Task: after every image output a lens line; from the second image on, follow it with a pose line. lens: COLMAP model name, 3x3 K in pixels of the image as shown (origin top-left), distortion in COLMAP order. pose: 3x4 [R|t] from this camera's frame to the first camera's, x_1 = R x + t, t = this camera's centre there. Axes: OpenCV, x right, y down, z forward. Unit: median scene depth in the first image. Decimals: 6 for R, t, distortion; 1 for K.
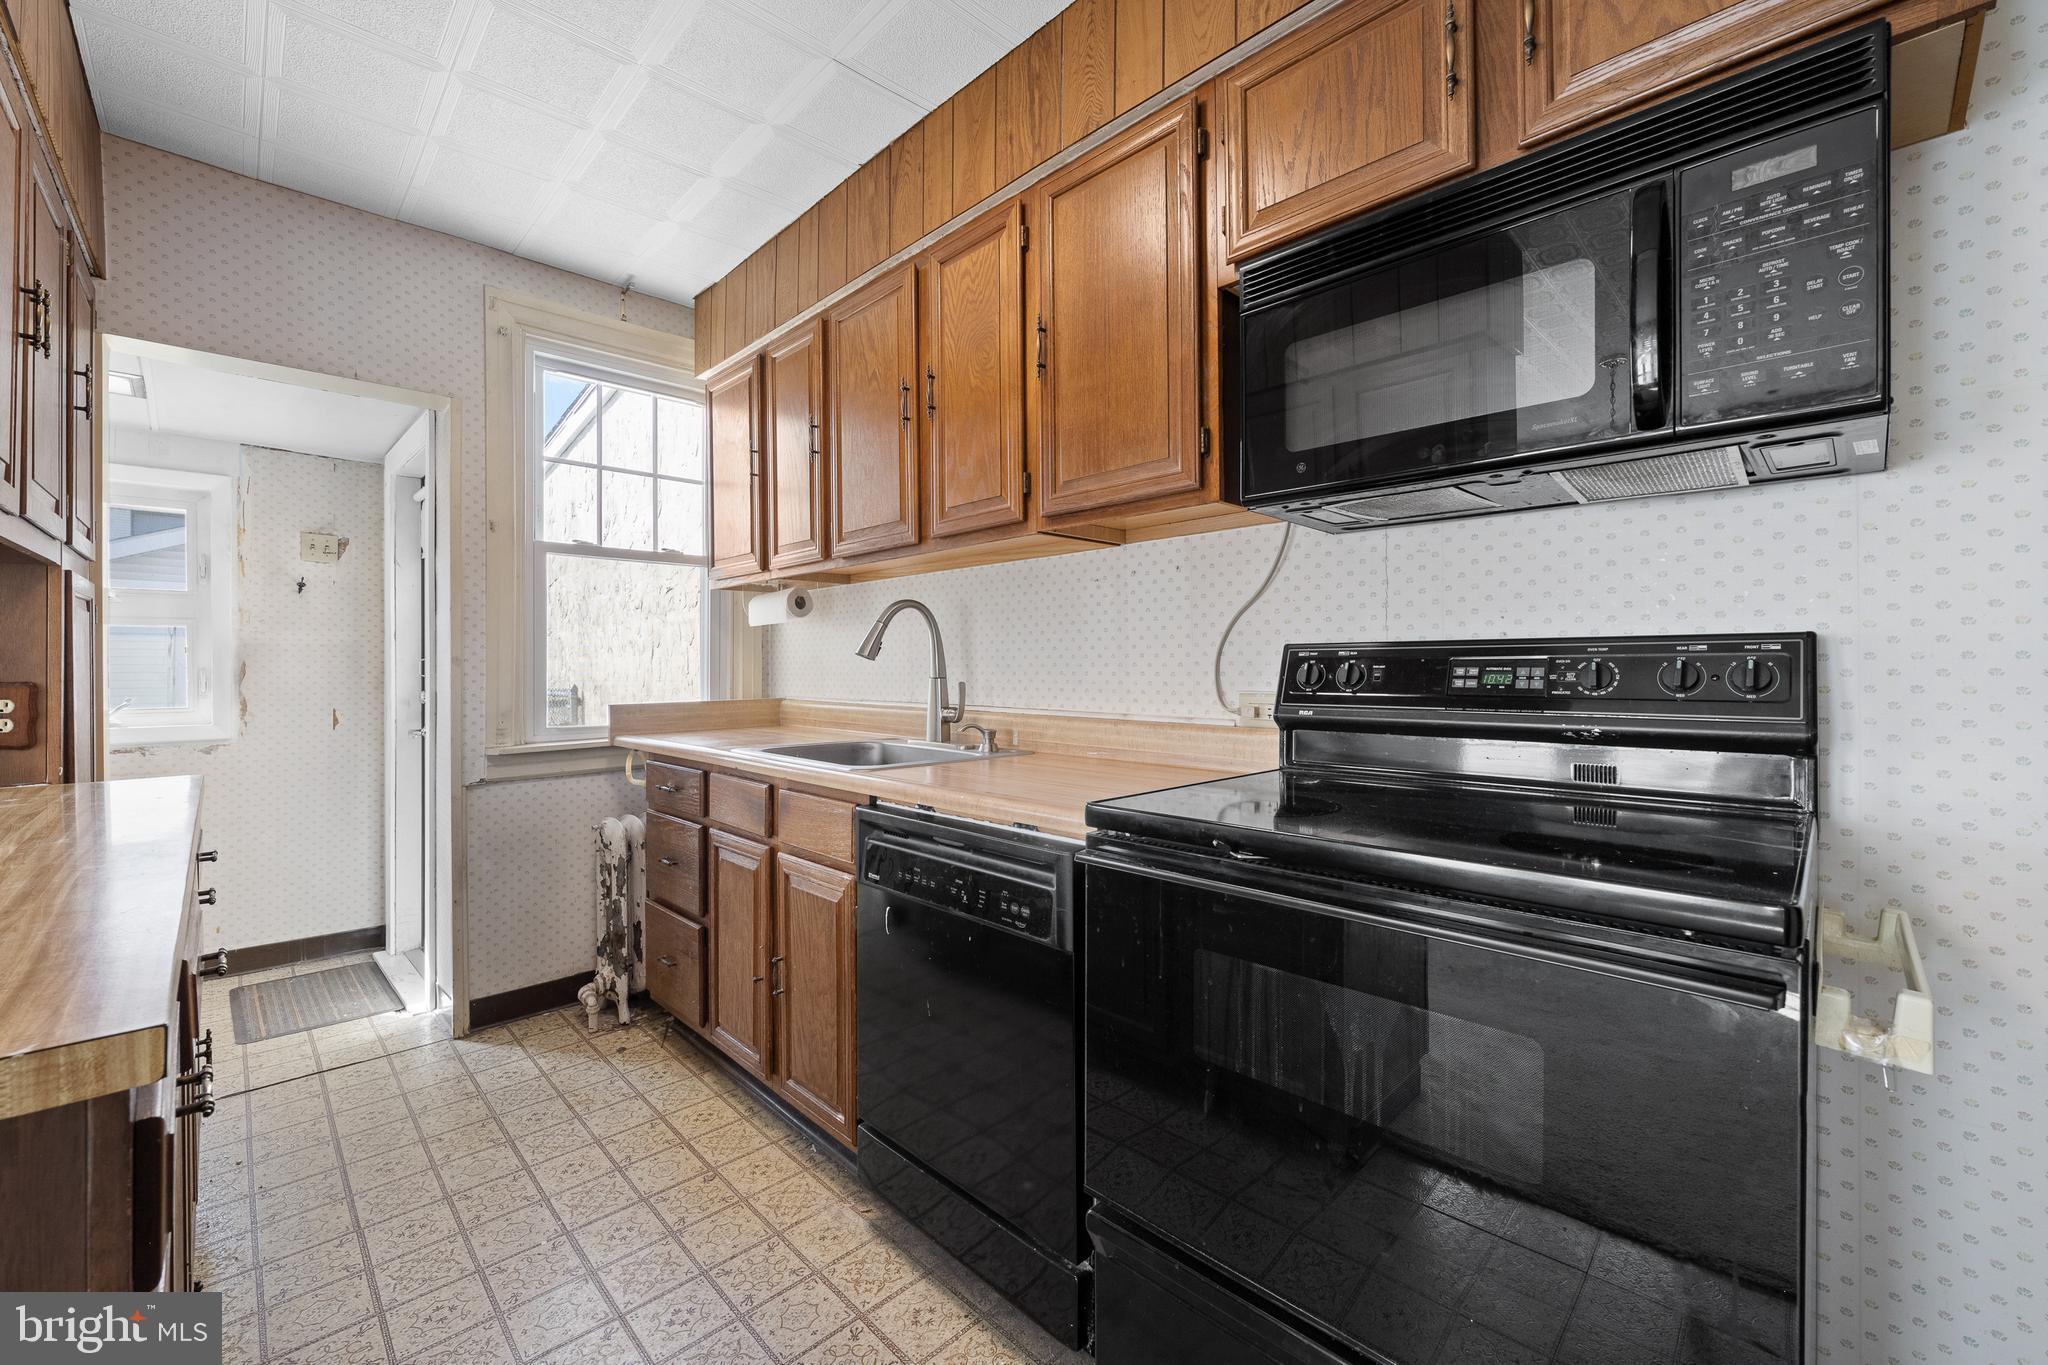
lens RADIAL K [[828.3, 0, 1022.7], [0, 828.3, 663.4], [0, 0, 1]] dist [-0.000313, -0.000054]
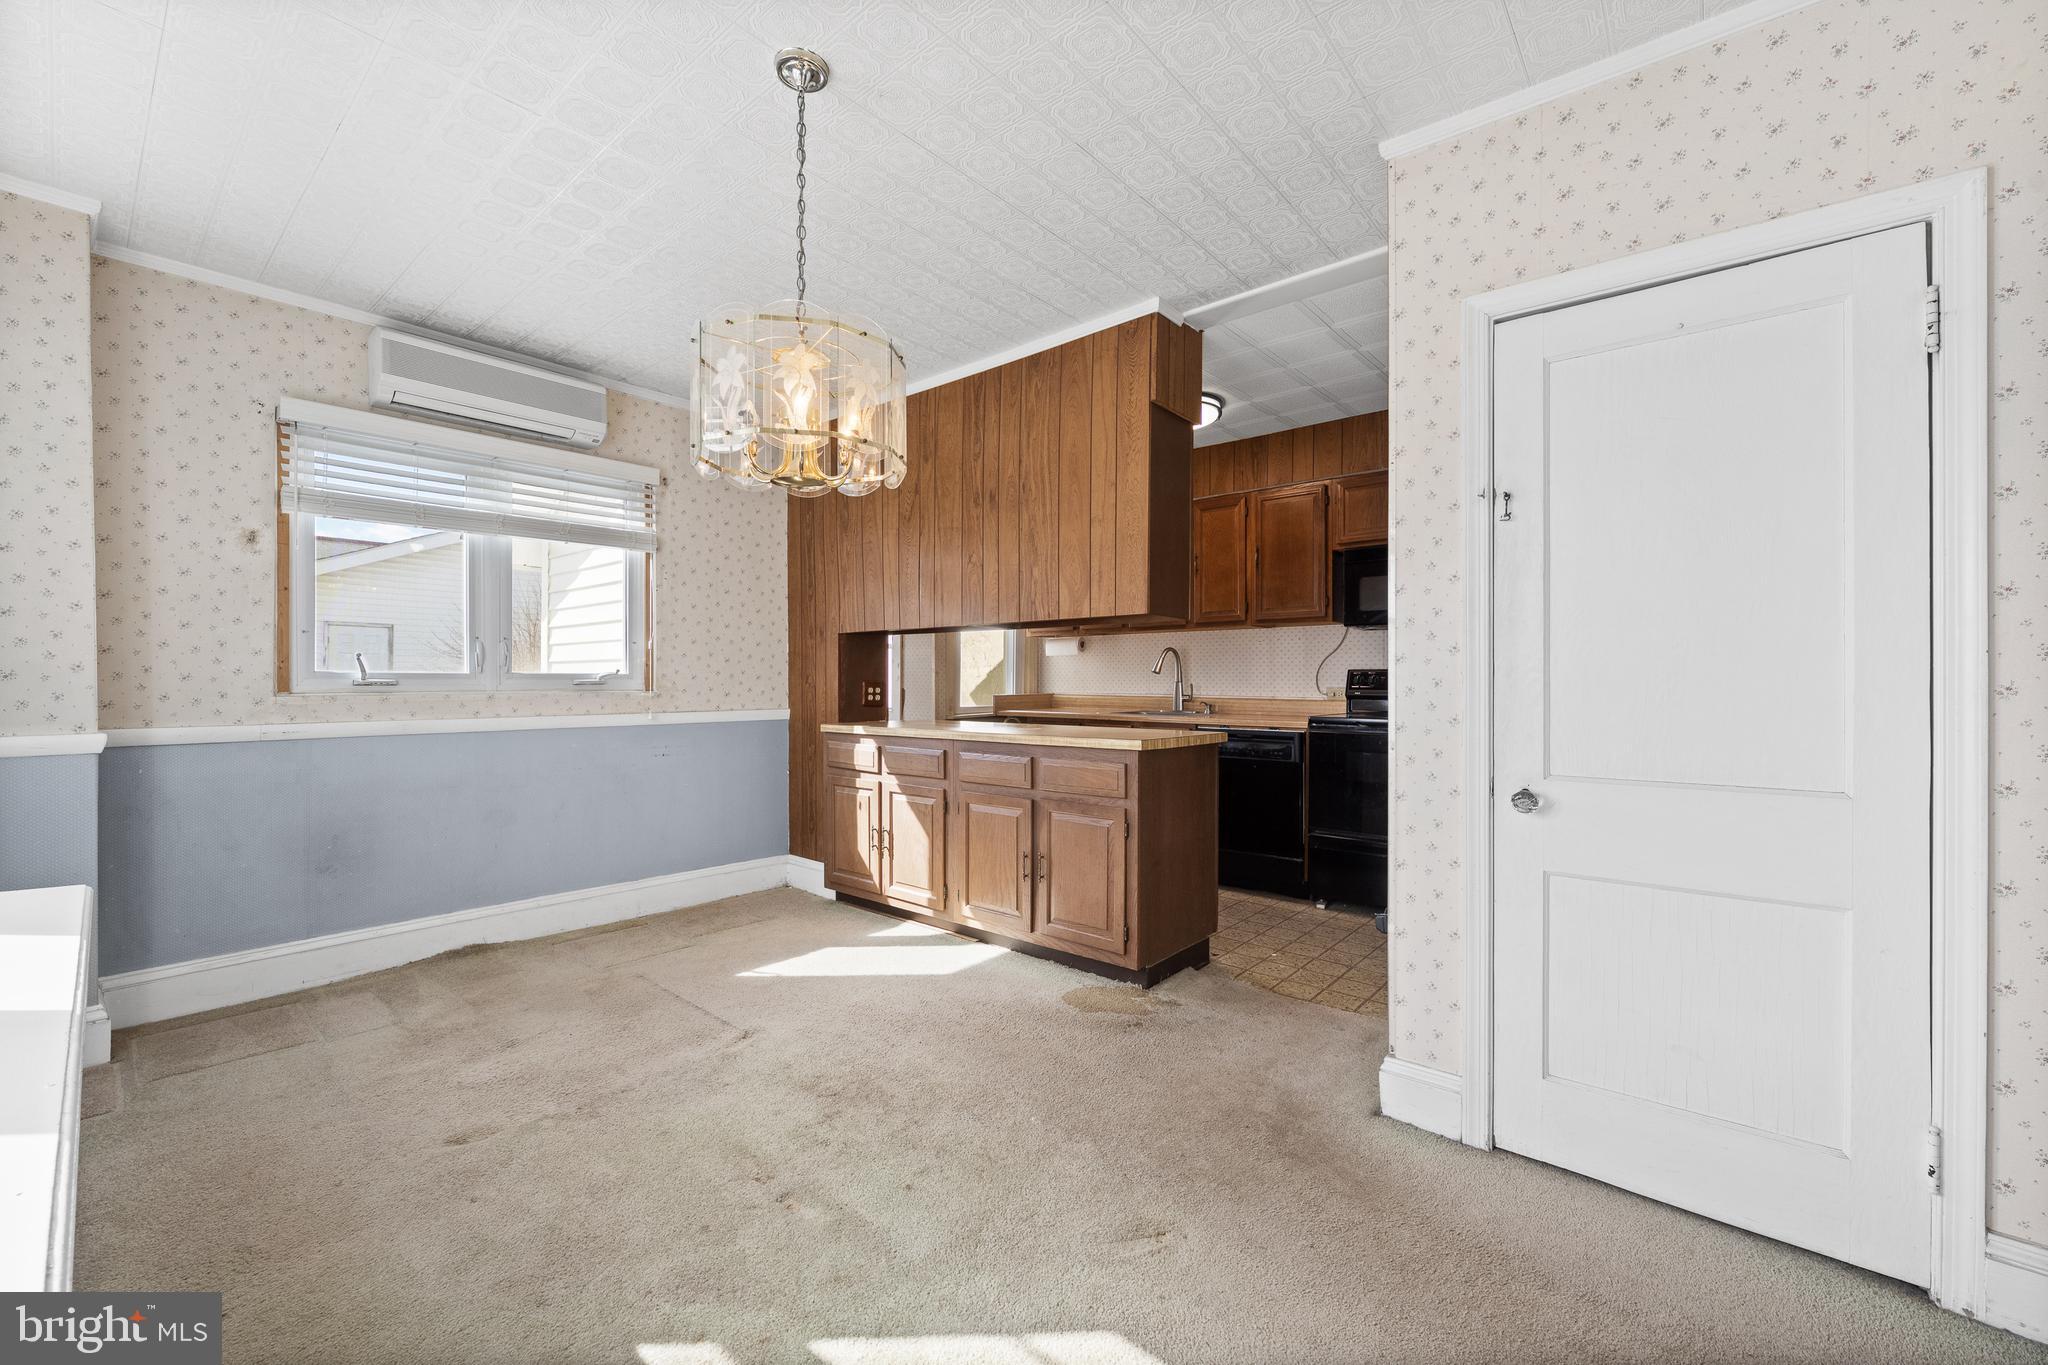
lens RADIAL K [[820.5, 0, 1024.9], [0, 820.5, 684.7], [0, 0, 1]] dist [-0.003034, -0.000207]
pose [[0.994397, 0.004425, 0.105622, -0.802203], [-0.005559, 0.999930, 0.010442, 0.004163], [-0.105568, -0.010971, 0.994352, -1.244429]]
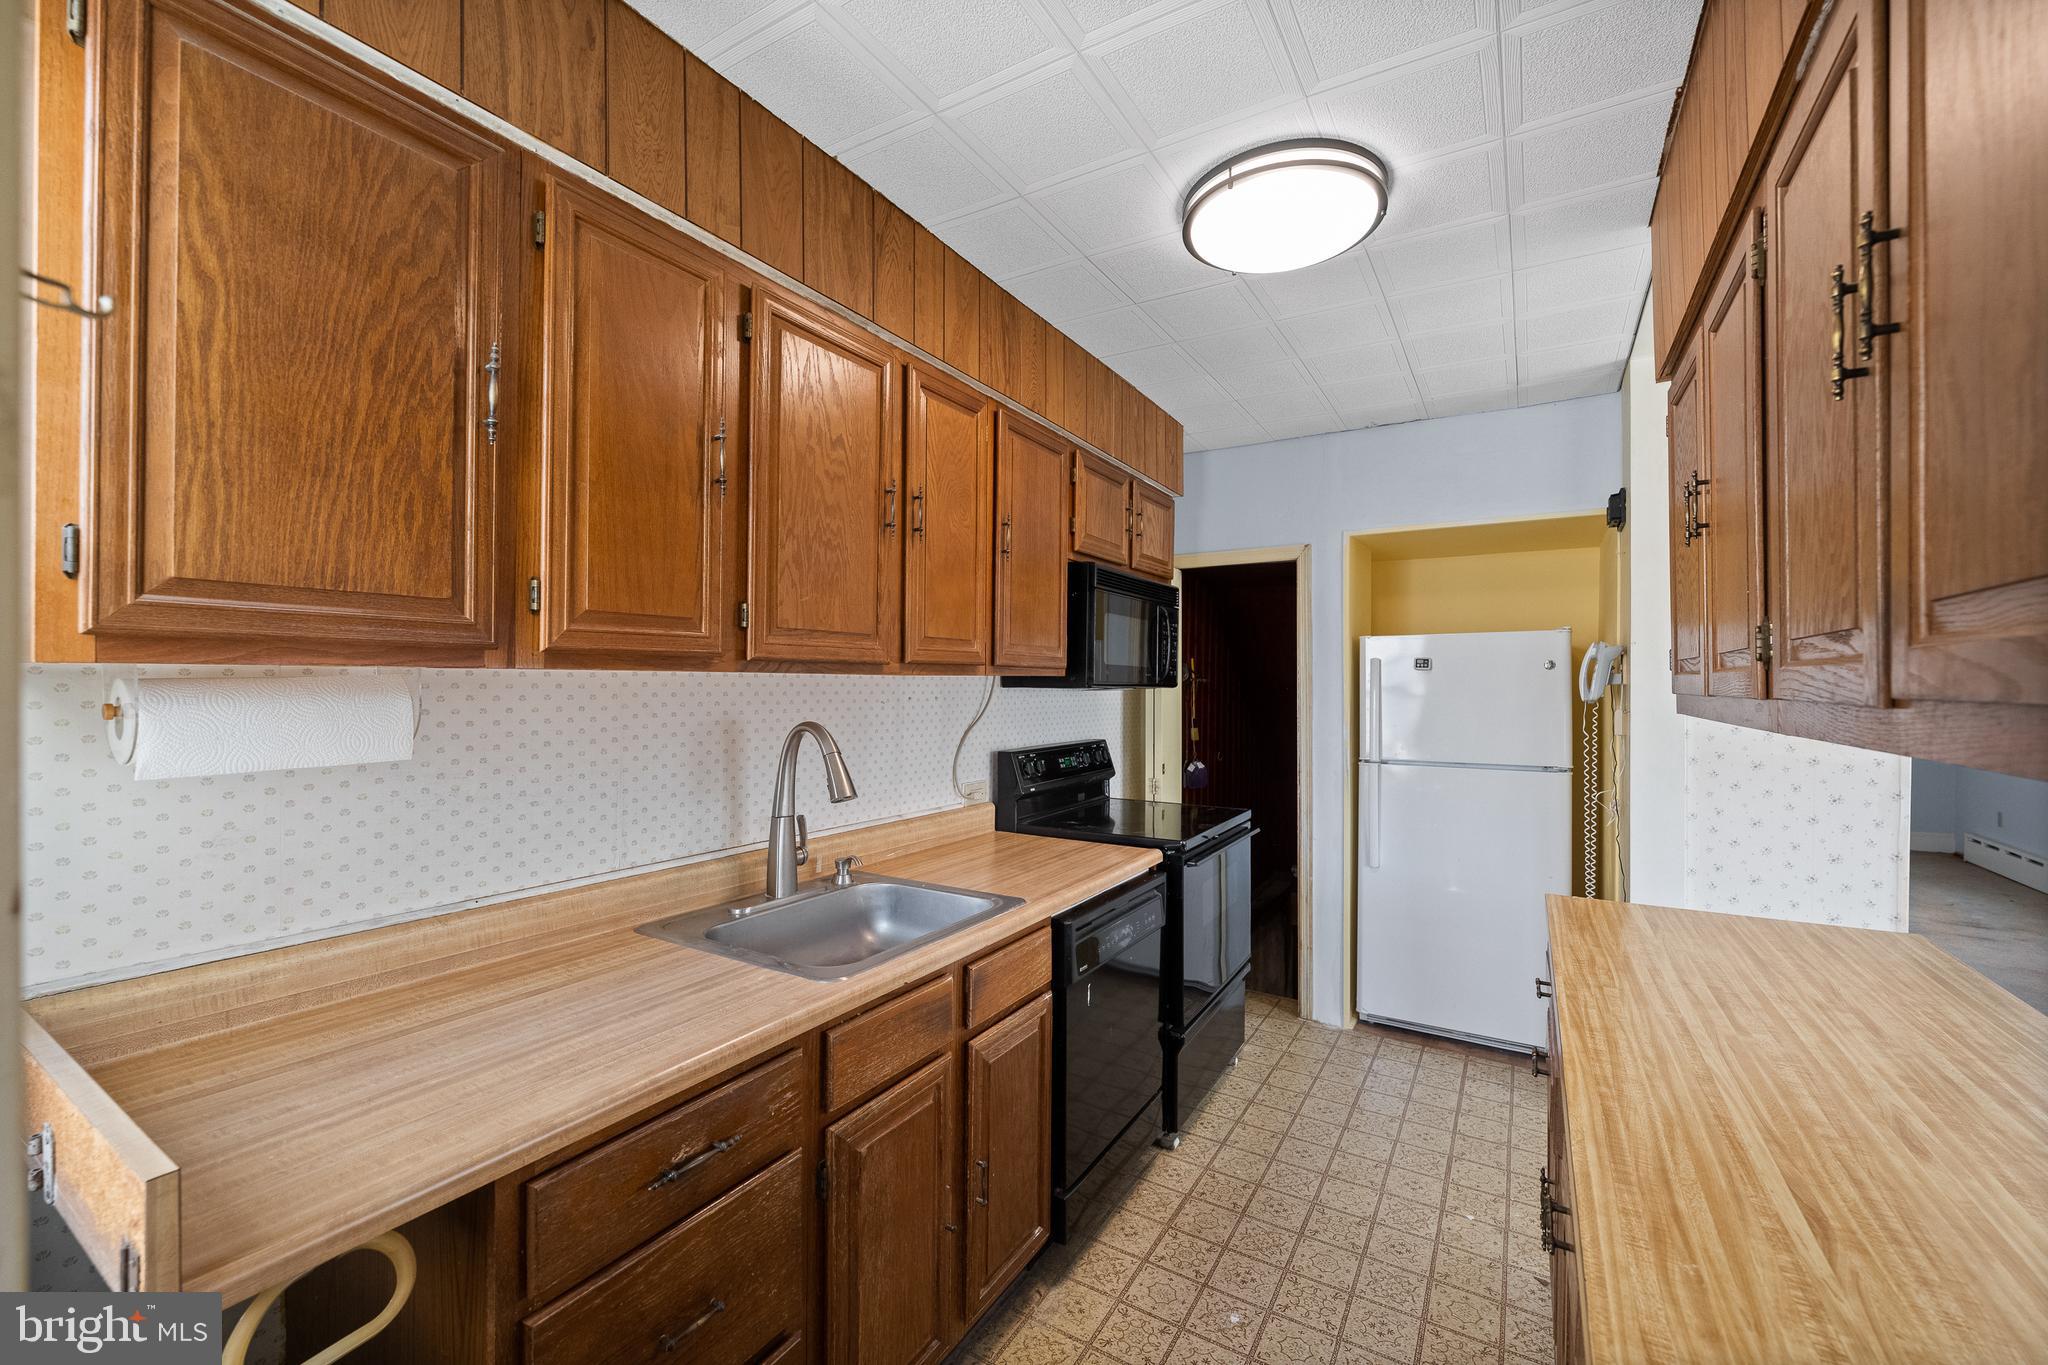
lens RADIAL K [[820.5, 0, 1024.9], [0, 820.5, 684.7], [0, 0, 1]] dist [-0.003034, -0.000207]
pose [[-0.247269, 0.003839, 0.968939, -1.005657], [-0.007266, 0.999957, -0.005816, -0.114750], [-0.968920, -0.008479, -0.247230, 1.047741]]
